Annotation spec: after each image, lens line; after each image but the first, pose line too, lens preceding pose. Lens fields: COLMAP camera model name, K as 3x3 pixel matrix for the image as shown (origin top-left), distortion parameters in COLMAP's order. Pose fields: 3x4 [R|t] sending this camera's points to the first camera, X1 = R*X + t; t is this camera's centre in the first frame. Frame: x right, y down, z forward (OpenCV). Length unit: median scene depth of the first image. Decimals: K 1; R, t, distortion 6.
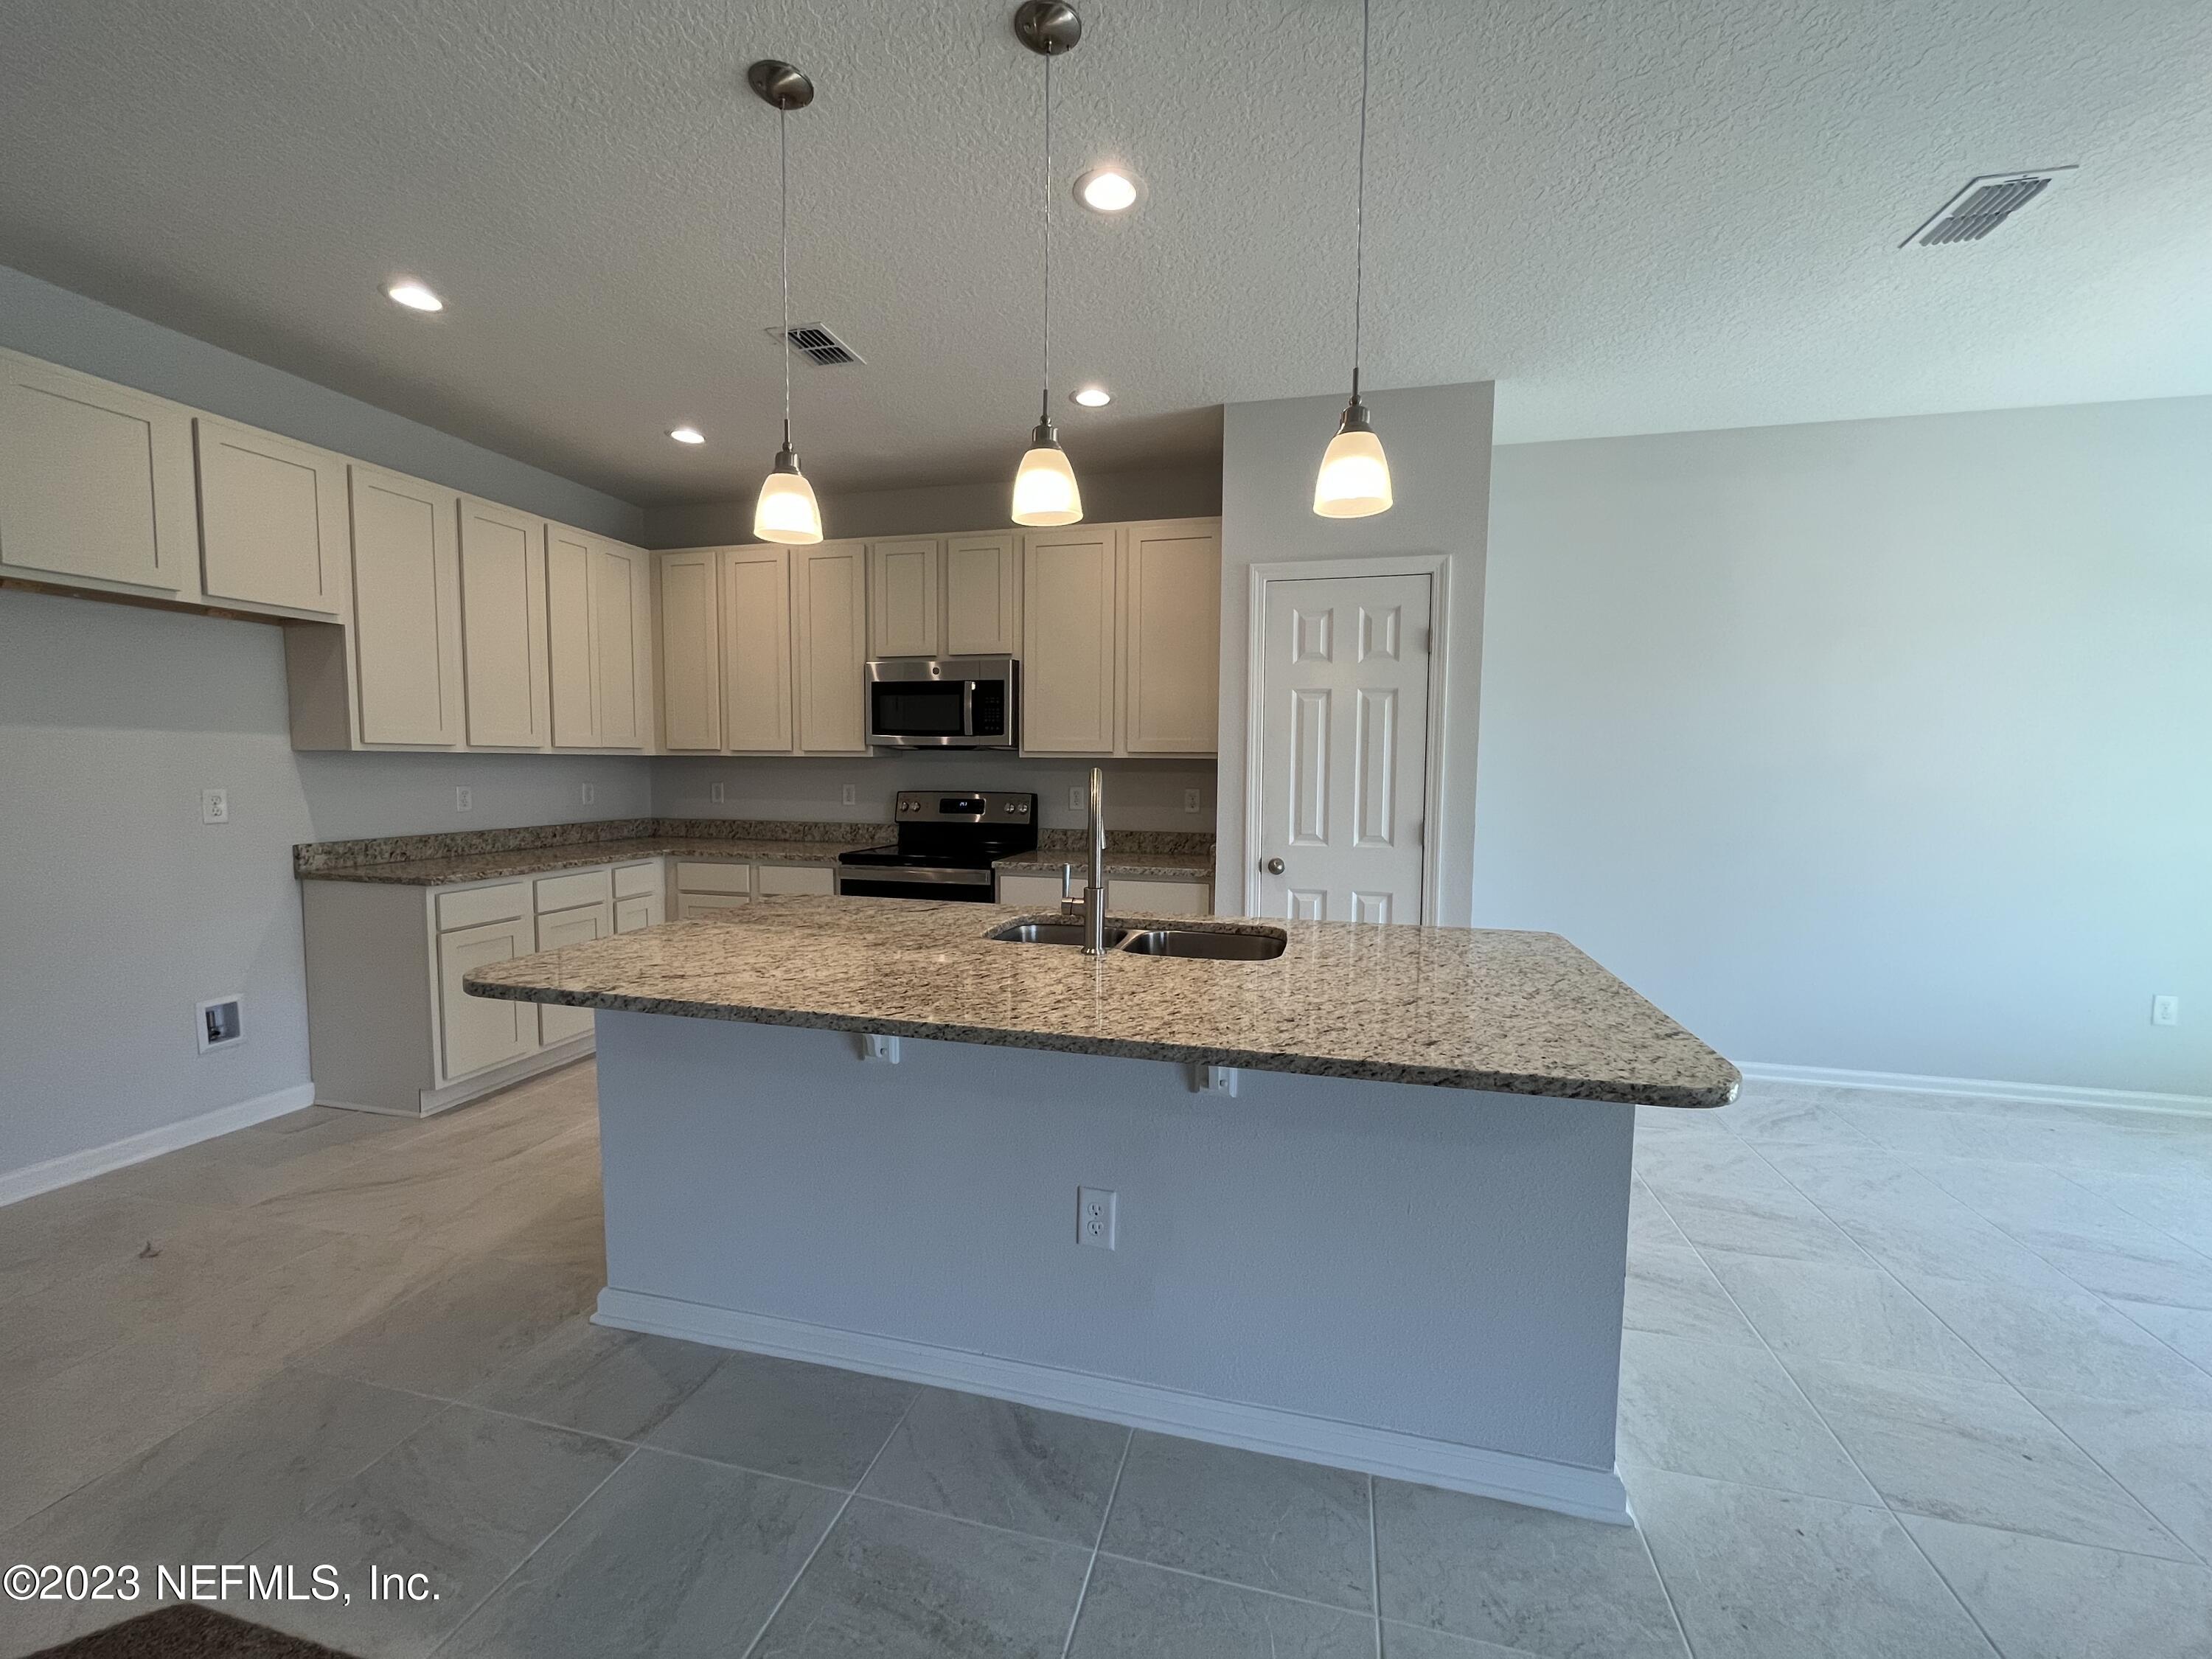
lens RADIAL K [[902.0, 0, 1106.7], [0, 902.0, 829.3], [0, 0, 1]] dist [-0.002689, 0.000087]
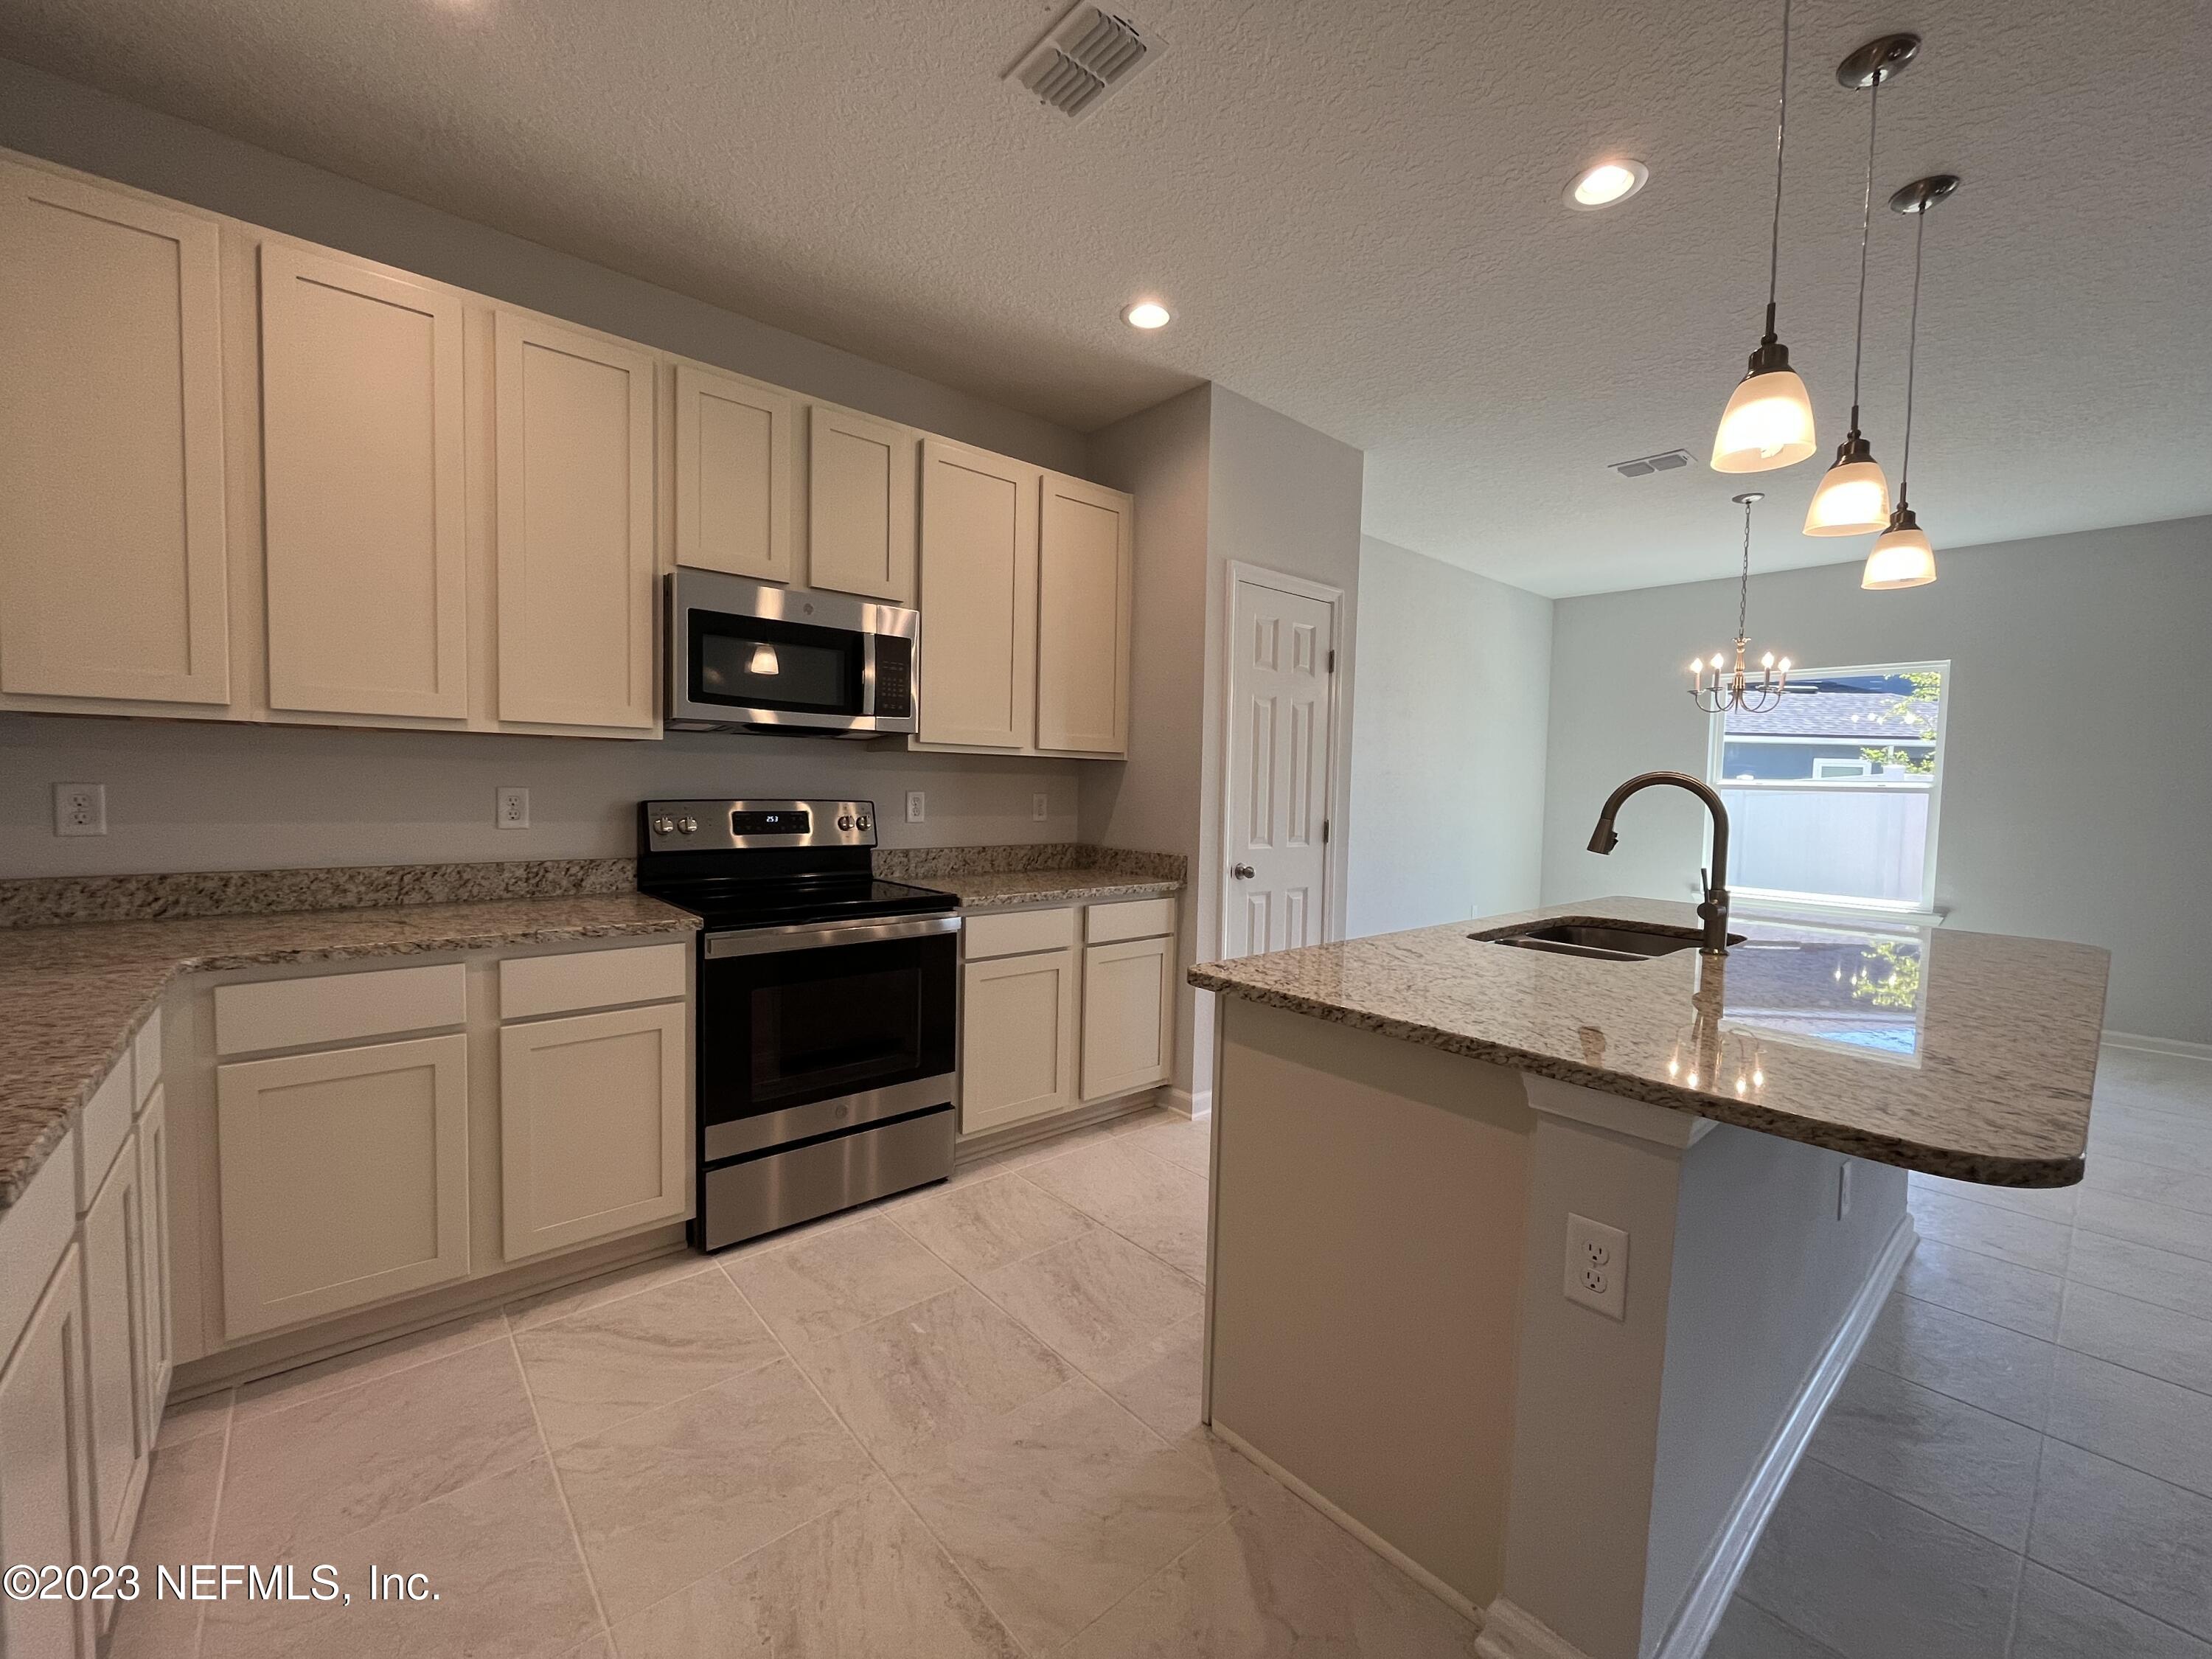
lens RADIAL K [[902.0, 0, 1117.6], [0, 902.0, 829.1], [0, 0, 1]] dist [-0.002689, 0.000087]
pose [[0.569466, -0.038631, 0.821106, -0.659180], [0.039986, 0.999014, 0.019270, -0.028115], [-0.821041, 0.021859, 0.570450, 0.518546]]
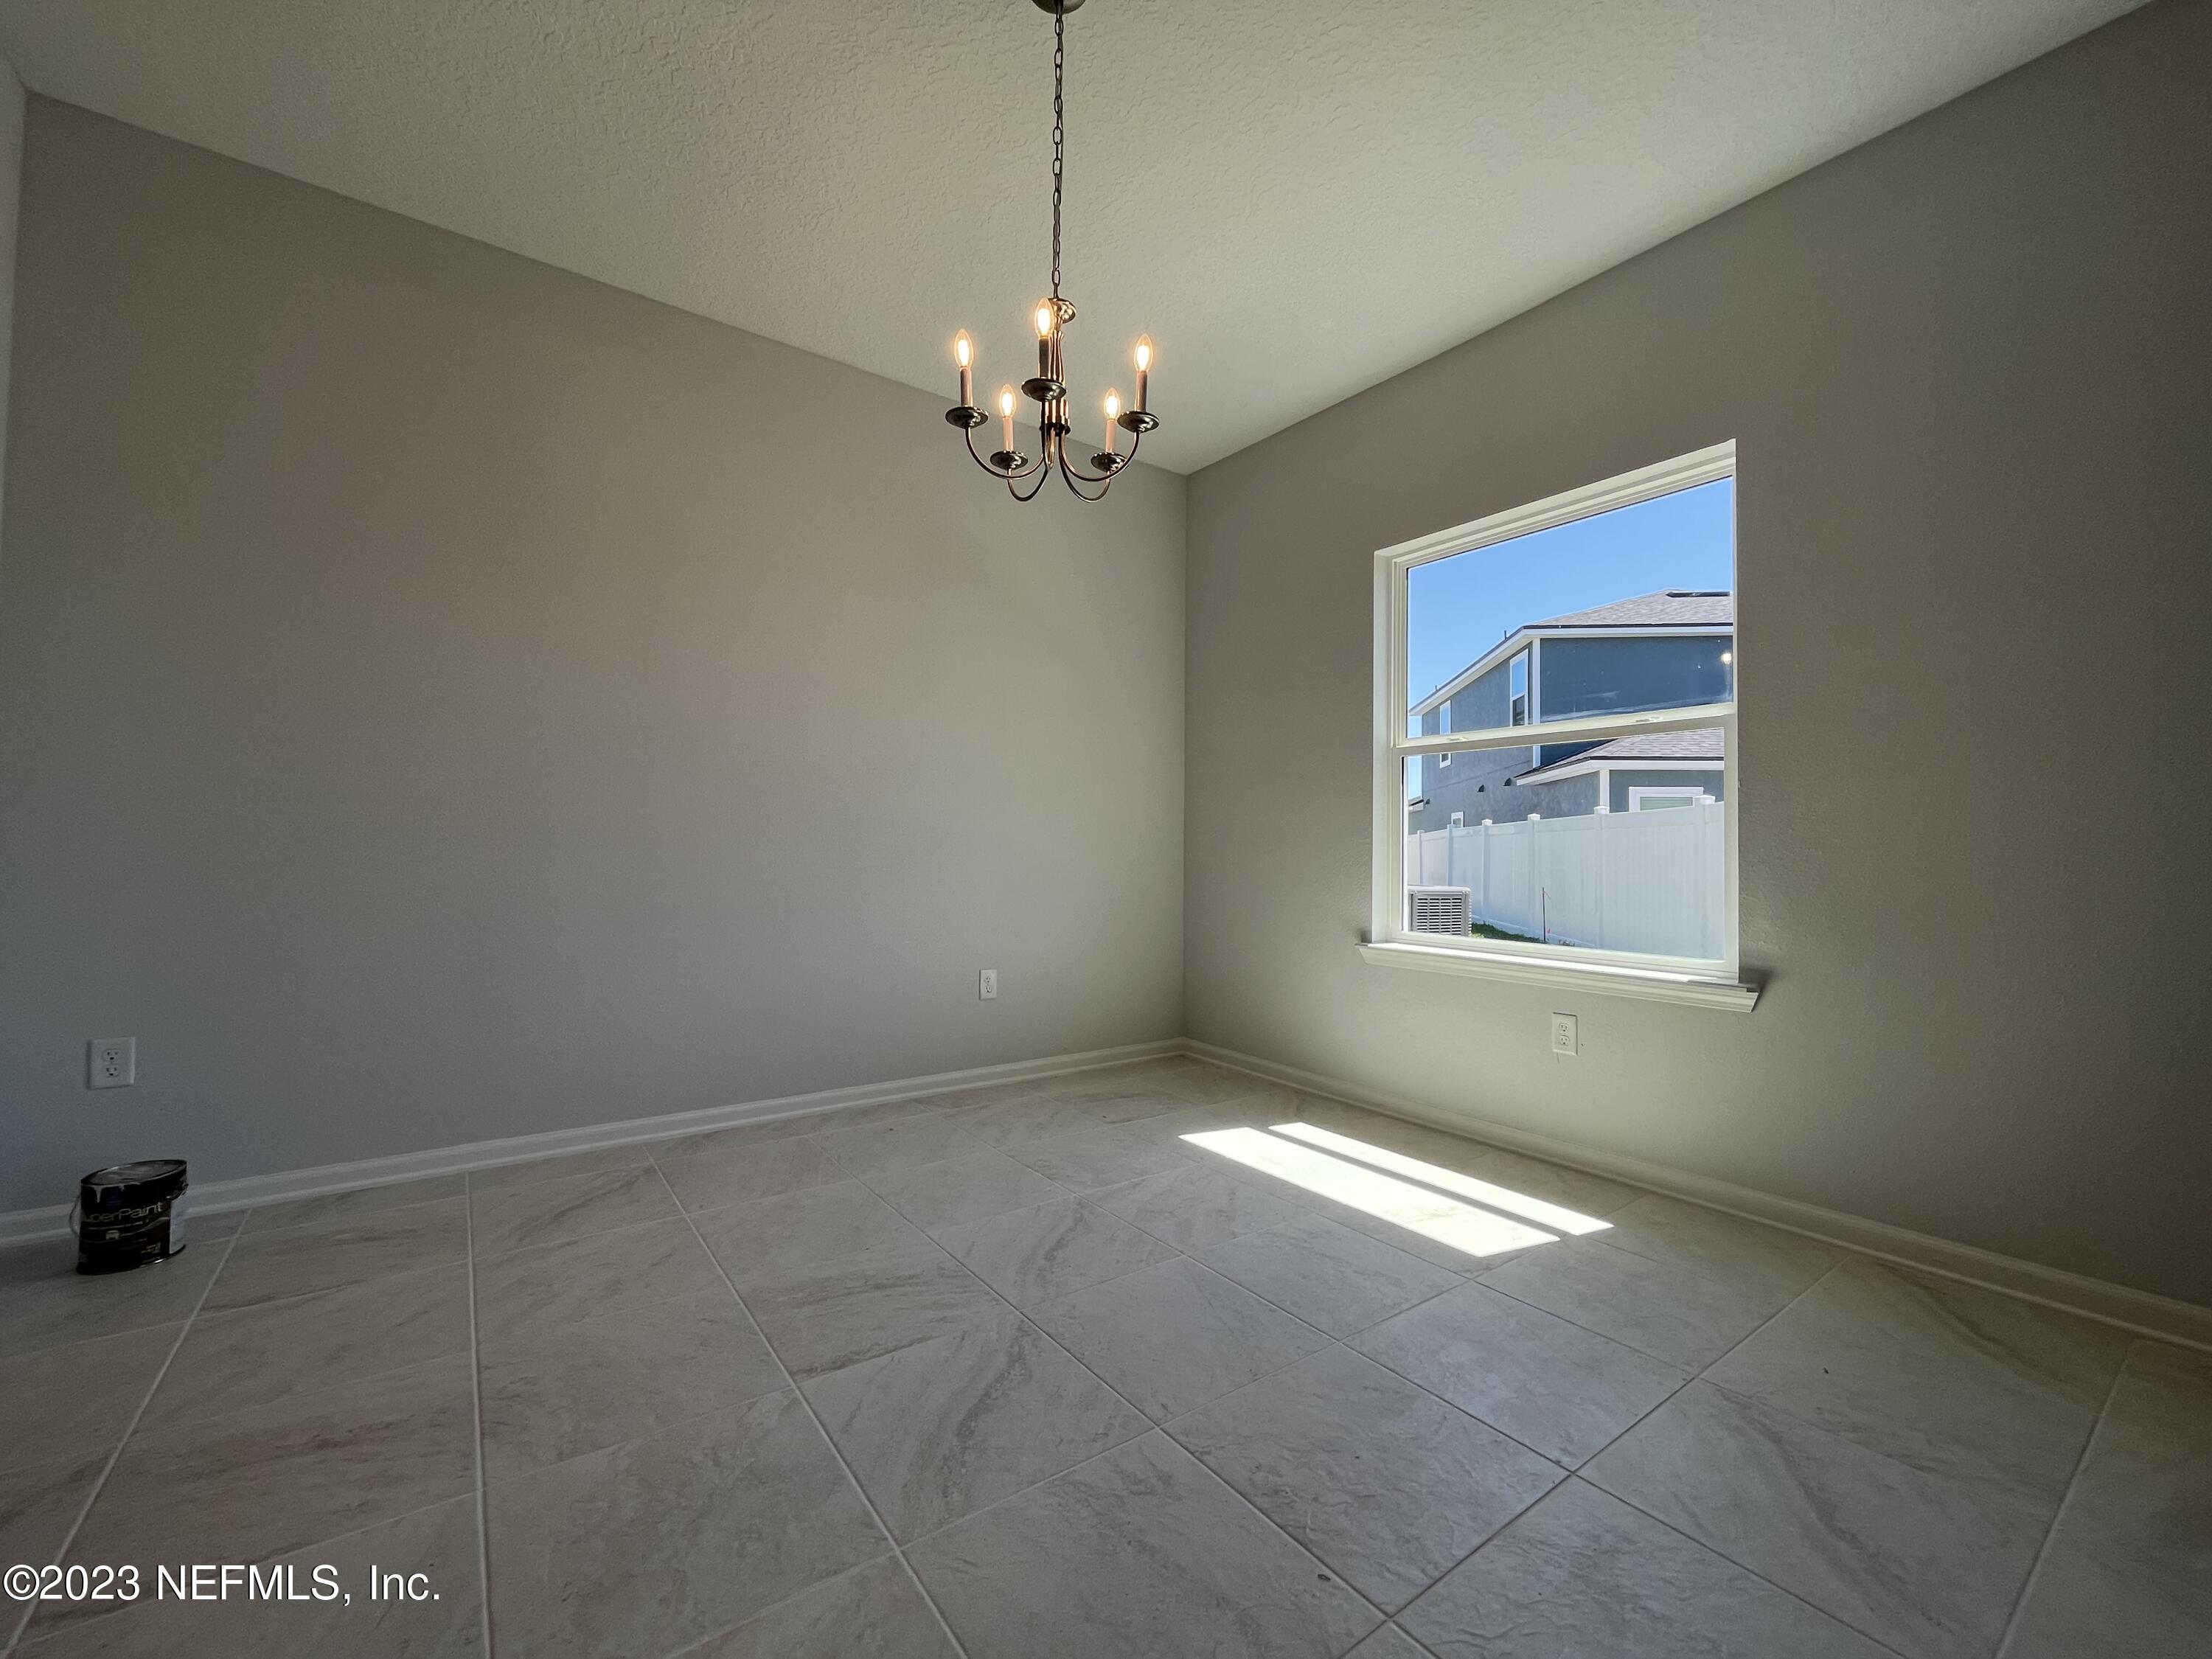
lens RADIAL K [[902.0, 0, 1103.9], [0, 902.0, 840.1], [0, 0, 1]] dist [-0.002689, 0.000087]
pose [[0.644976, 0.003279, 0.764196, 0.415095], [0.053917, 0.997304, -0.049785, 0.084080], [-0.762299, 0.073313, 0.643060, 0.192770]]
